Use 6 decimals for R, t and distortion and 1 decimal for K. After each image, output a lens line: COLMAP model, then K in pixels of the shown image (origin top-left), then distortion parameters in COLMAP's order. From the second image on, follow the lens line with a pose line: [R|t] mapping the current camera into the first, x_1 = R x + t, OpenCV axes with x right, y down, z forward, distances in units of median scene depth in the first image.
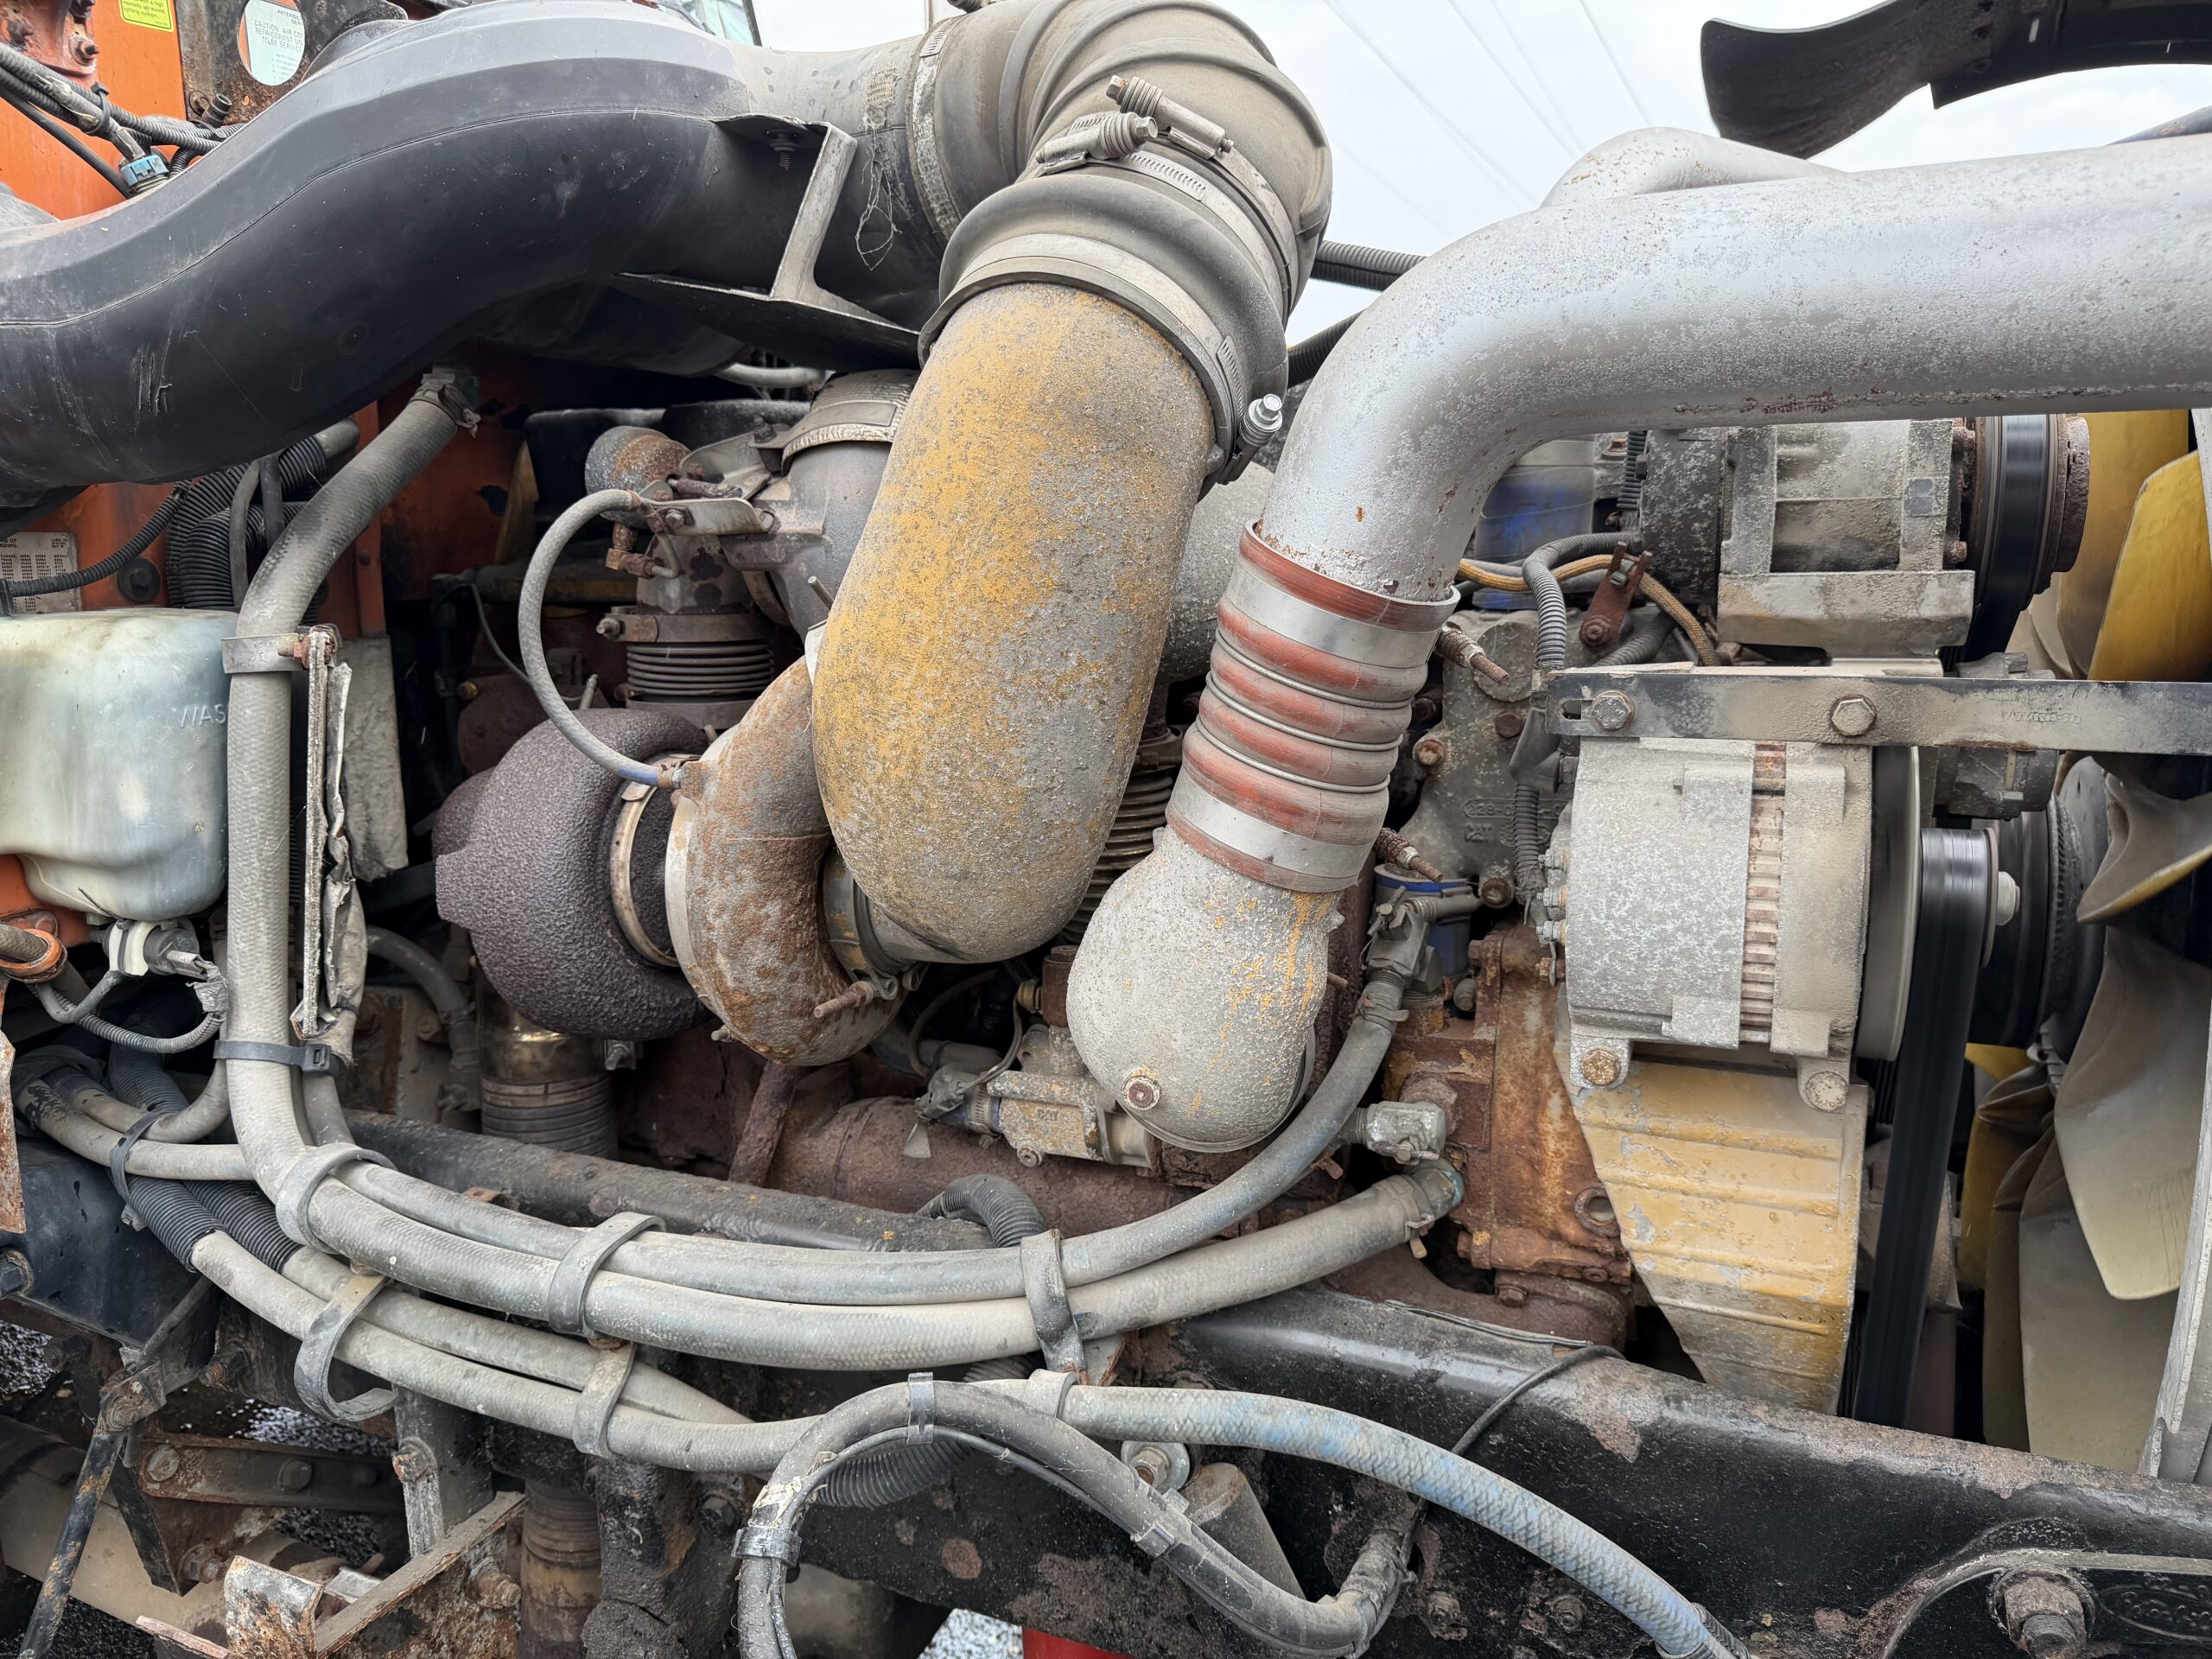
lens RADIAL K [[1559.0, 0, 1103.8], [0, 1559.0, 837.6], [0, 0, 1]] dist [0.052323, -0.080245]
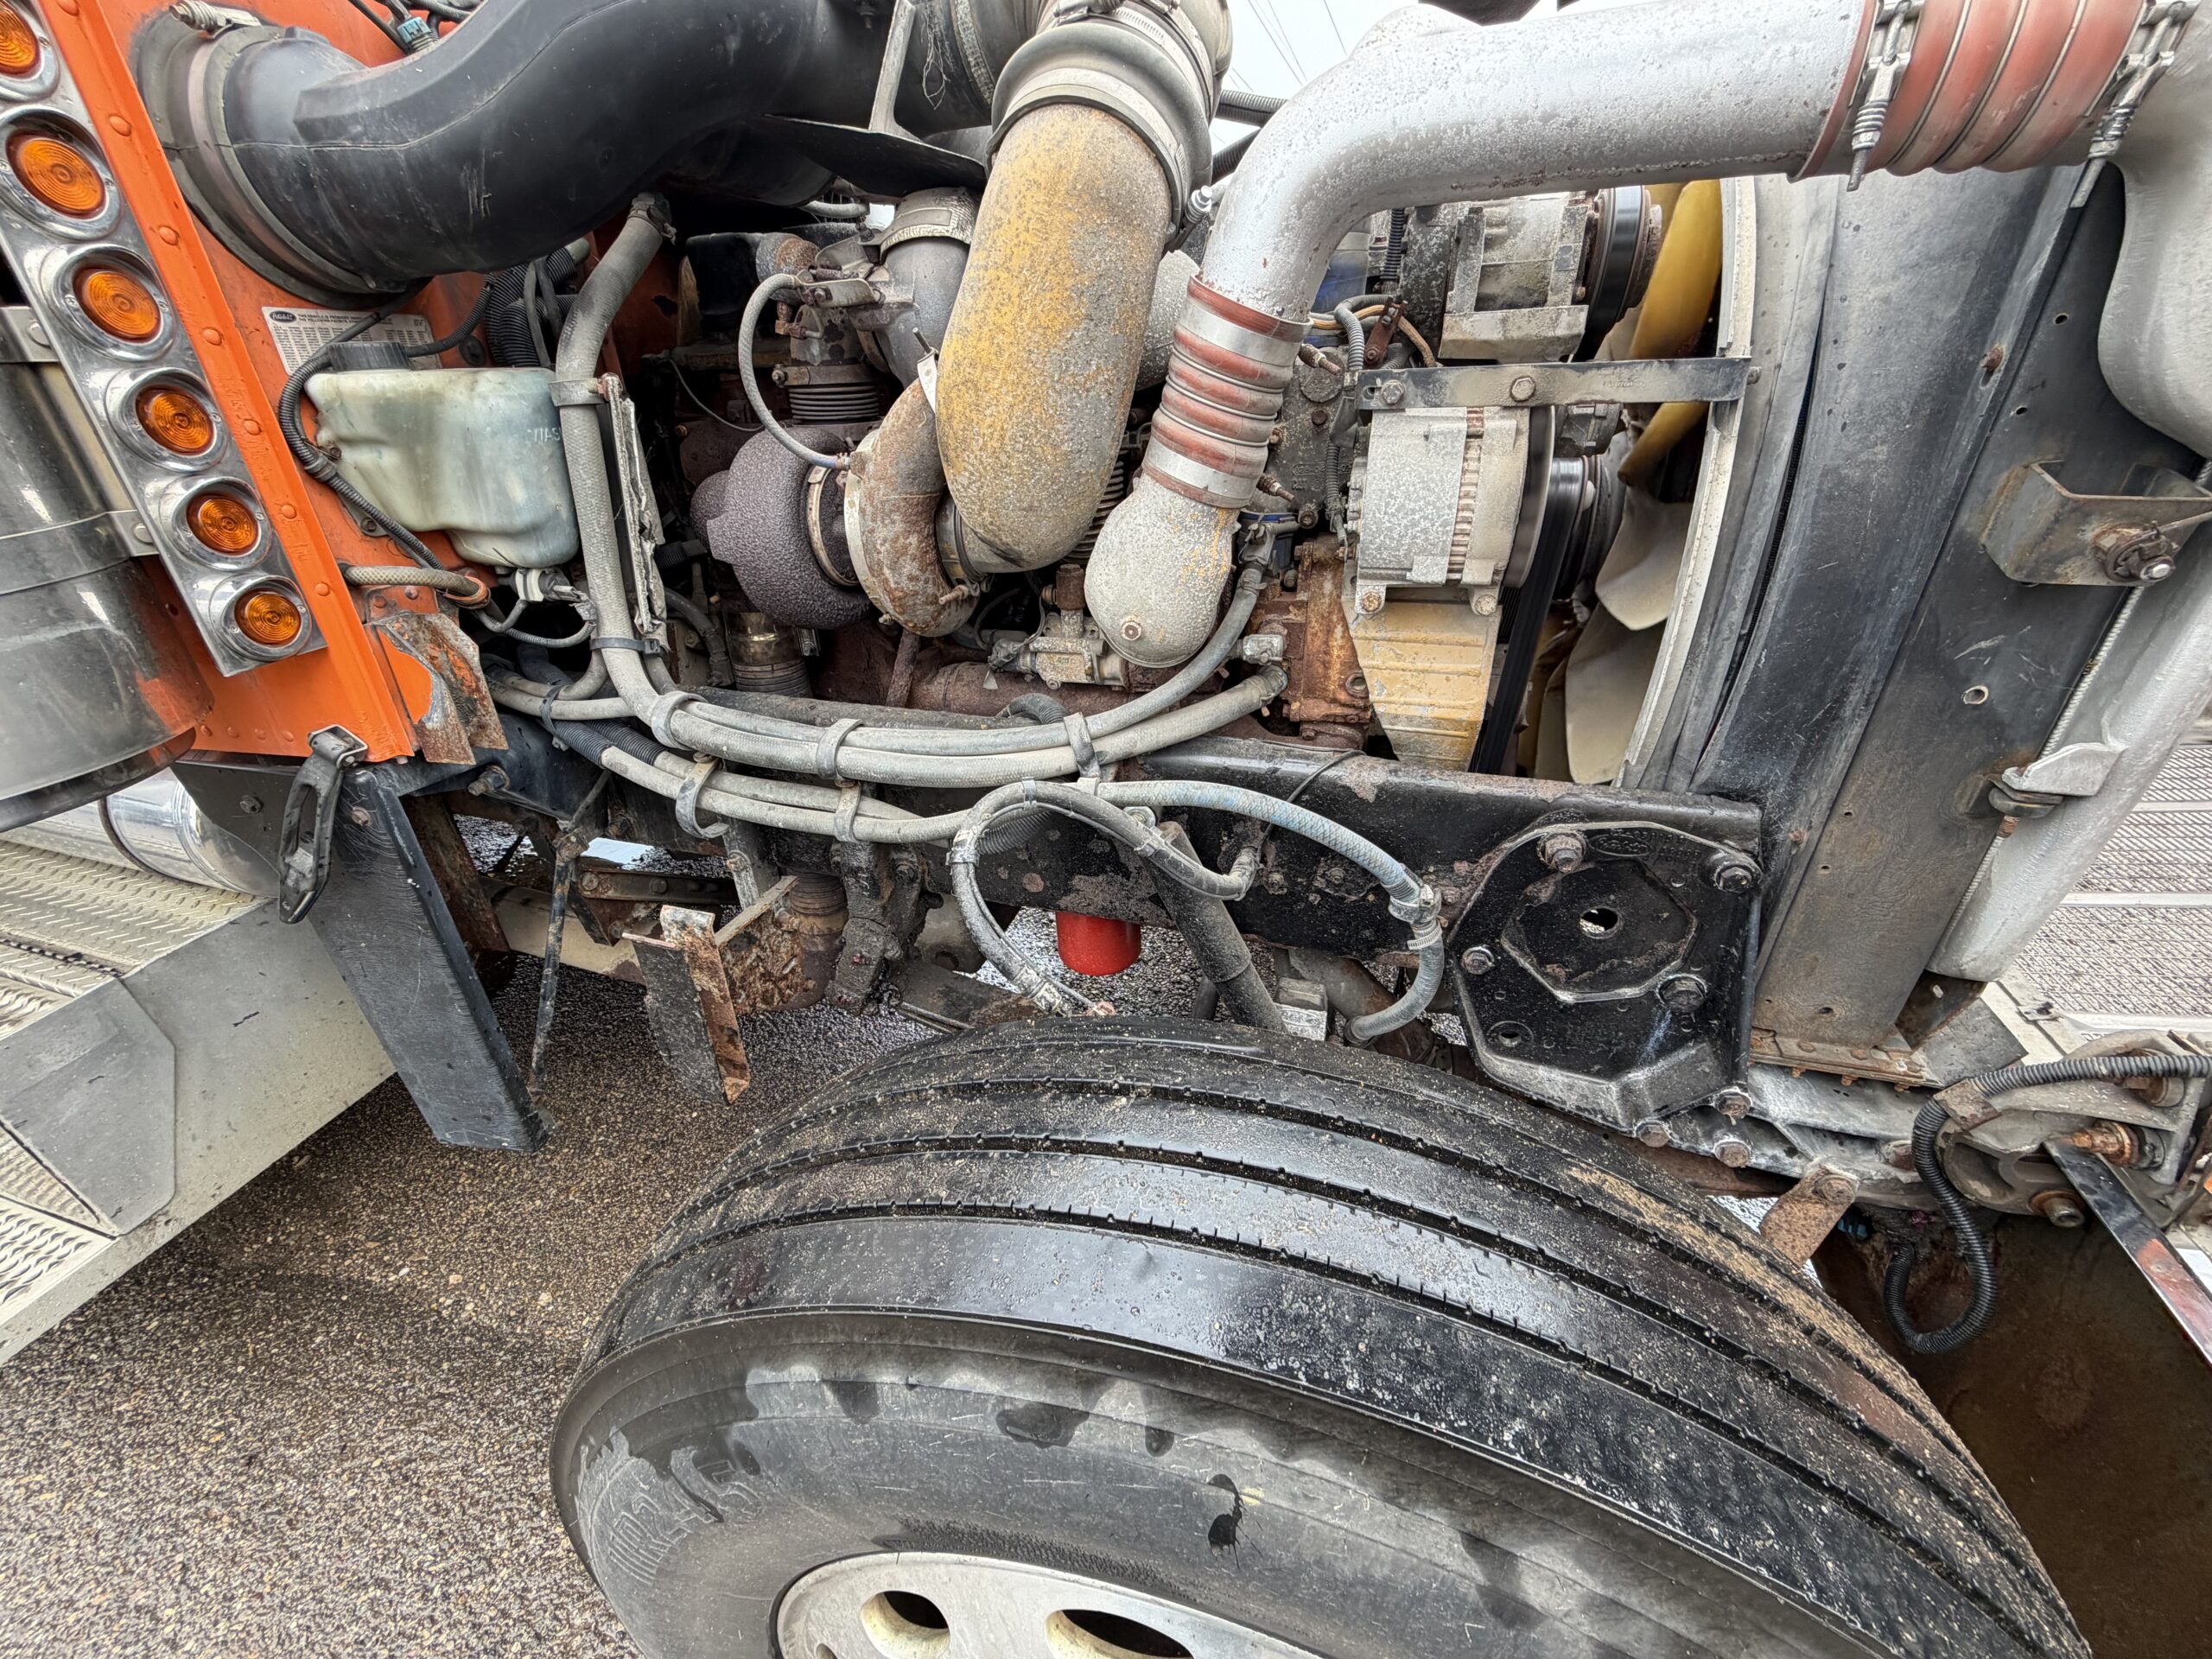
lens RADIAL K [[878.0, 0, 1099.0], [0, 878.0, 829.9], [0, 0, 1]] dist [-0.000314, -0.000308]
pose [[0.994658, -0.066219, 0.079188, -0.103270], [0.039451, 0.952752, 0.301177, 0.067569], [-0.095390, -0.296444, 0.950275, -0.060754]]
